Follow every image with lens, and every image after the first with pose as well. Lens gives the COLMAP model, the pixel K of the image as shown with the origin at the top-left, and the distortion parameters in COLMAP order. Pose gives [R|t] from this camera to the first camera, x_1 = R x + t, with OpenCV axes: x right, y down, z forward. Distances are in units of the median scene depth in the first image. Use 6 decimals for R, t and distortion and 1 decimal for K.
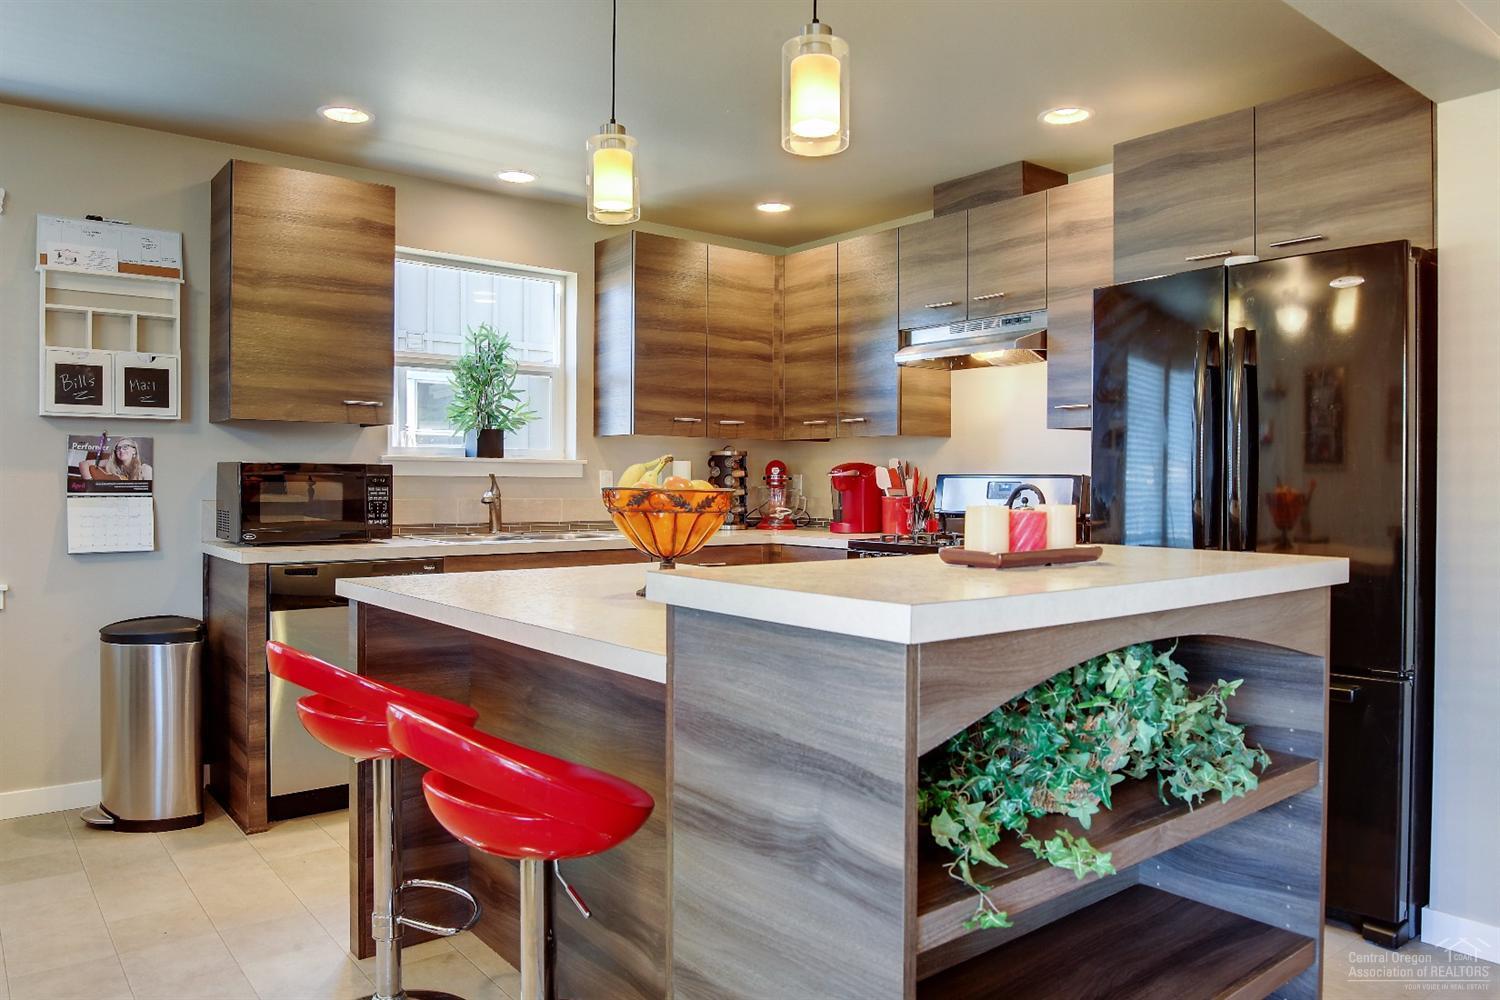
lens RADIAL K [[1046.5, 0, 756.7], [0, 1046.5, 490.6], [0, 0, 1]] dist [-0.030700, -0.002503]
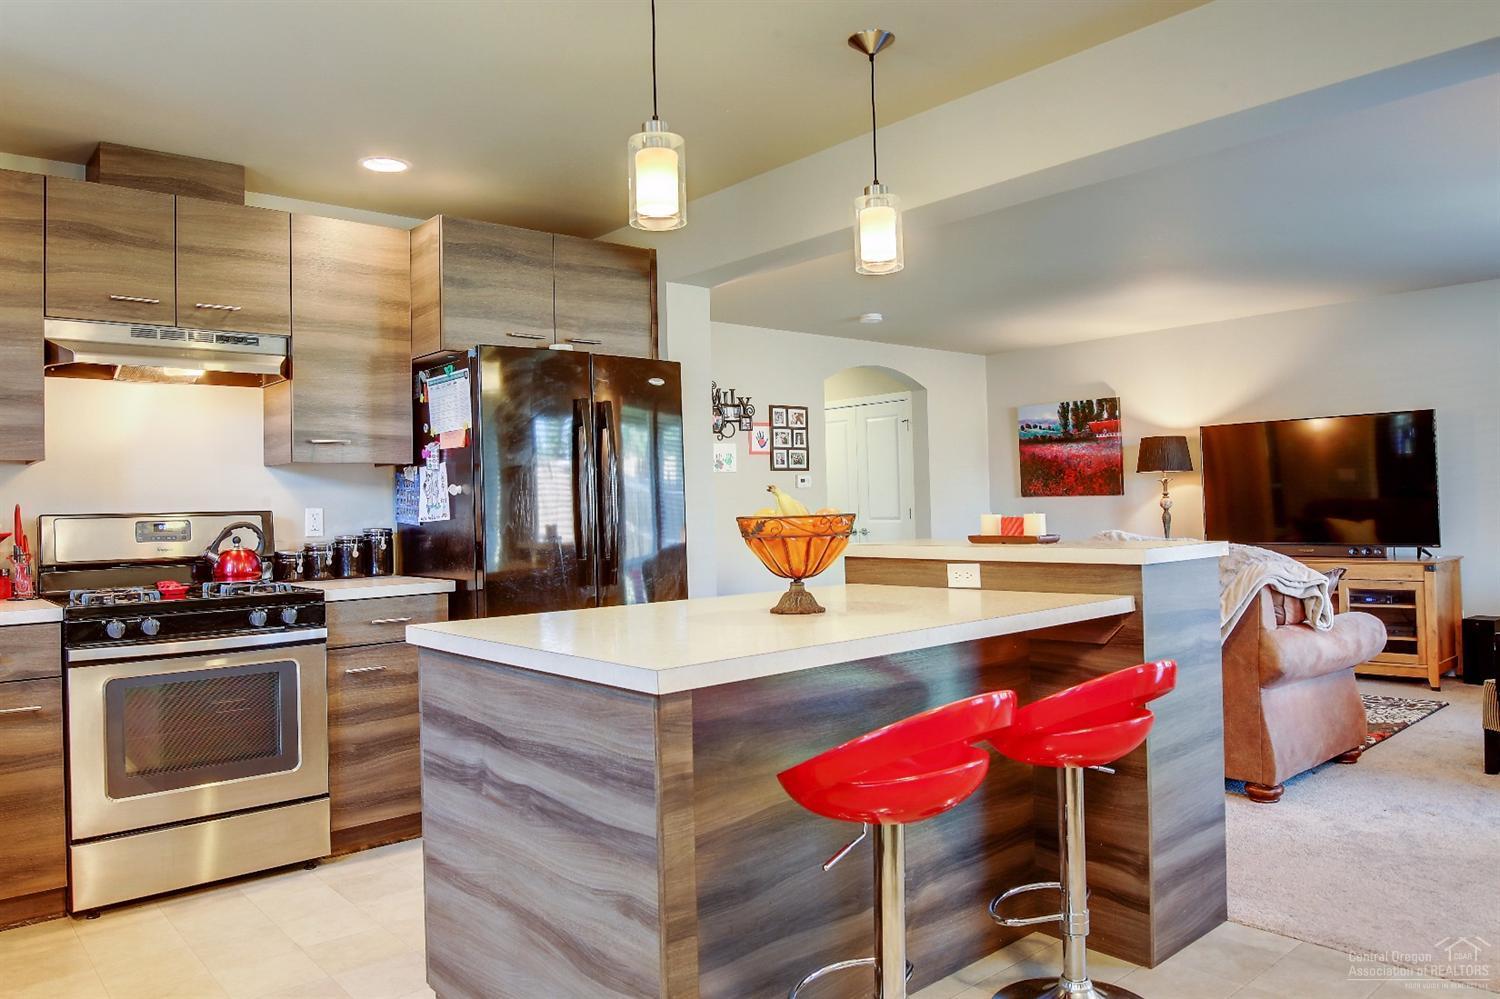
lens RADIAL K [[1046.5, 0, 756.7], [0, 1046.5, 490.1], [0, 0, 1]] dist [-0.030700, -0.002503]
pose [[-0.034445, 0.007131, 0.999381, -0.898130], [0.032082, 0.999467, -0.006026, -0.019256], [-0.998892, 0.031855, -0.034656, 0.796078]]
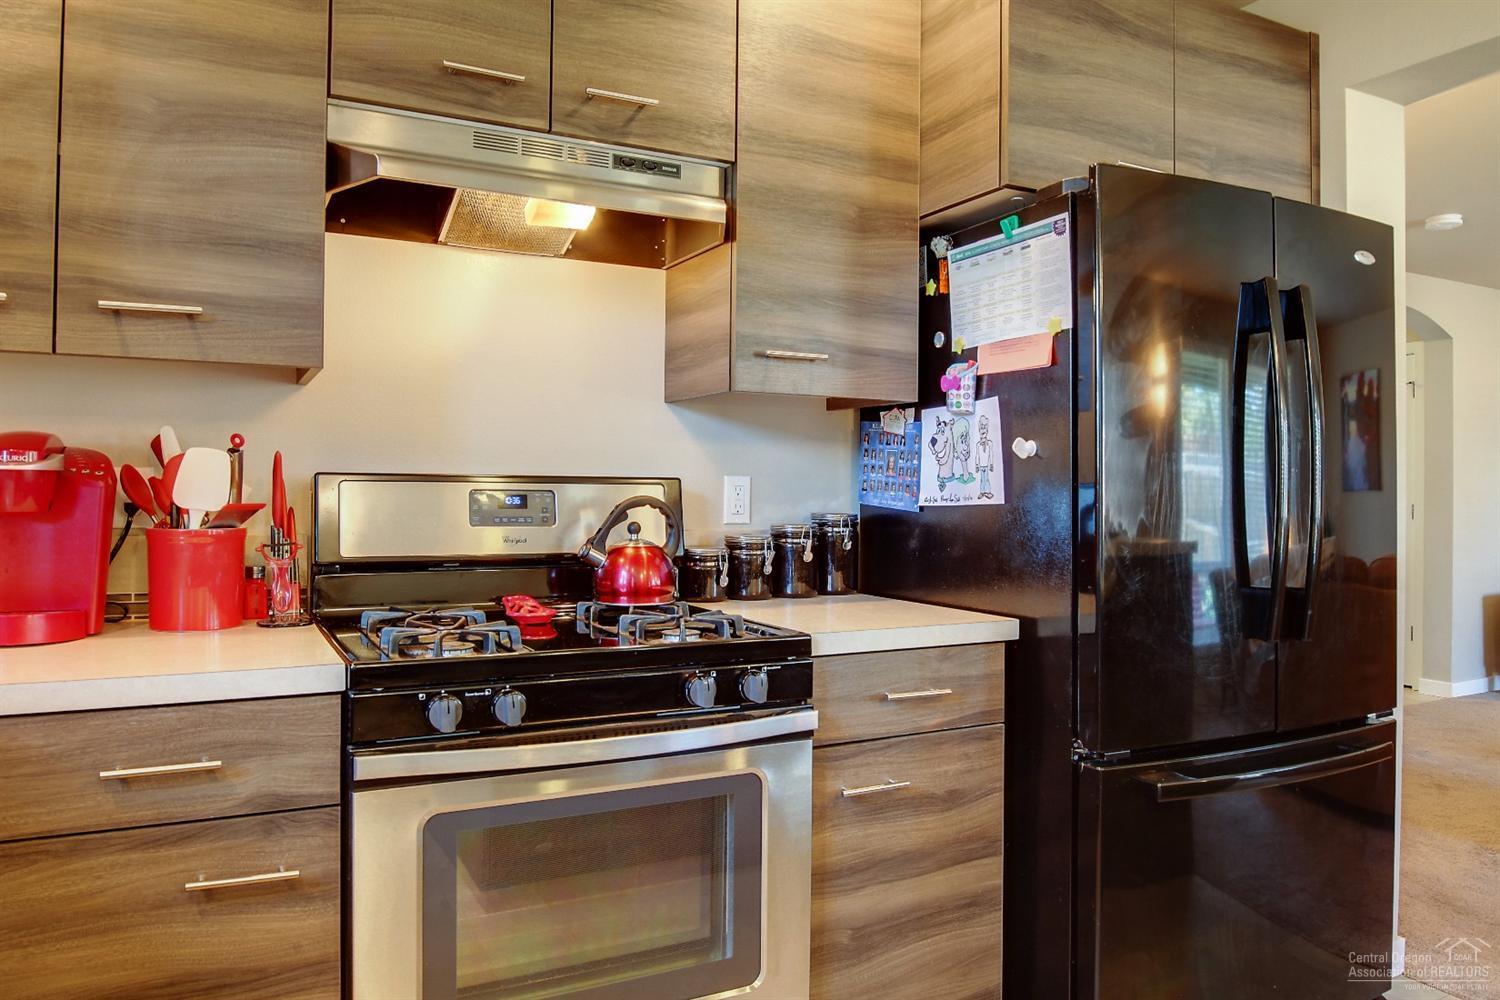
lens RADIAL K [[1046.5, 0, 756.7], [0, 1046.5, 490.6], [0, 0, 1]] dist [-0.030700, -0.002503]
pose [[0.195461, -0.006354, 0.980691, -0.308733], [0.002291, 0.999979, 0.006023, -0.015921], [-0.980709, 0.001069, 0.195471, 1.156757]]
